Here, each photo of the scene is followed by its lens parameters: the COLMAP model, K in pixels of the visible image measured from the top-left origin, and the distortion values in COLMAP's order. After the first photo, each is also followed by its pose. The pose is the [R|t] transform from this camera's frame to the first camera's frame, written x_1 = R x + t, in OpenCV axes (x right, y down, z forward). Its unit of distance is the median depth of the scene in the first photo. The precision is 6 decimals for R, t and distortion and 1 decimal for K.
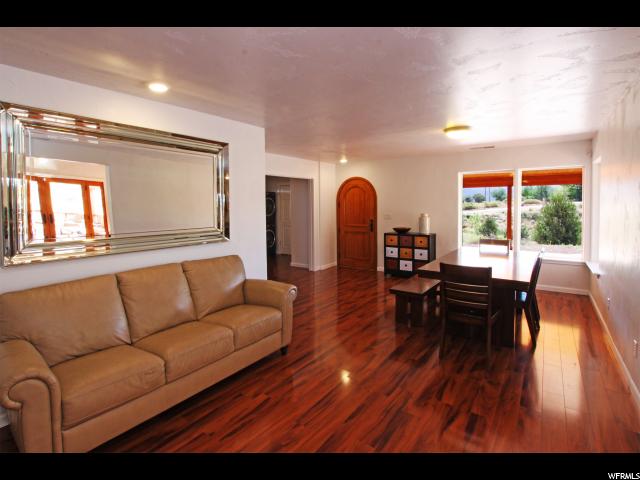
lens RADIAL K [[326.2, 0, 319.5], [0, 326.2, 209.0], [0, 0, 1]] dist [-0.000295, 0.000088]
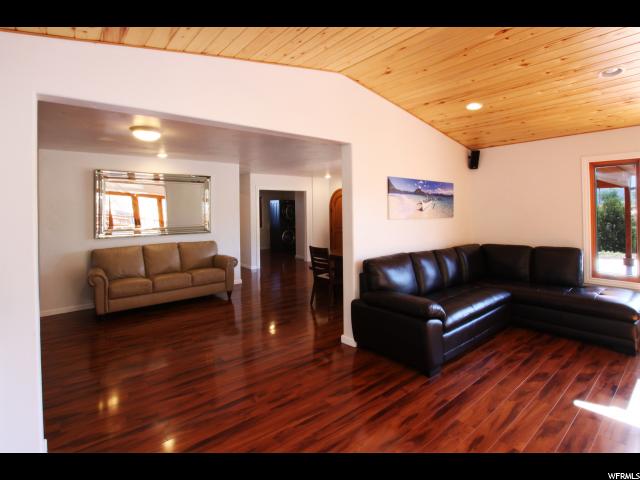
lens RADIAL K [[331.9, 0, 318.8], [0, 331.9, 207.0], [0, 0, 1]] dist [-0.000102, -0.000787]
pose [[0.967975, -0.005987, -0.250975, 0.369495], [0.000842, 0.999787, -0.020599, -0.000649], [0.251045, 0.019728, 0.967774, -0.285160]]
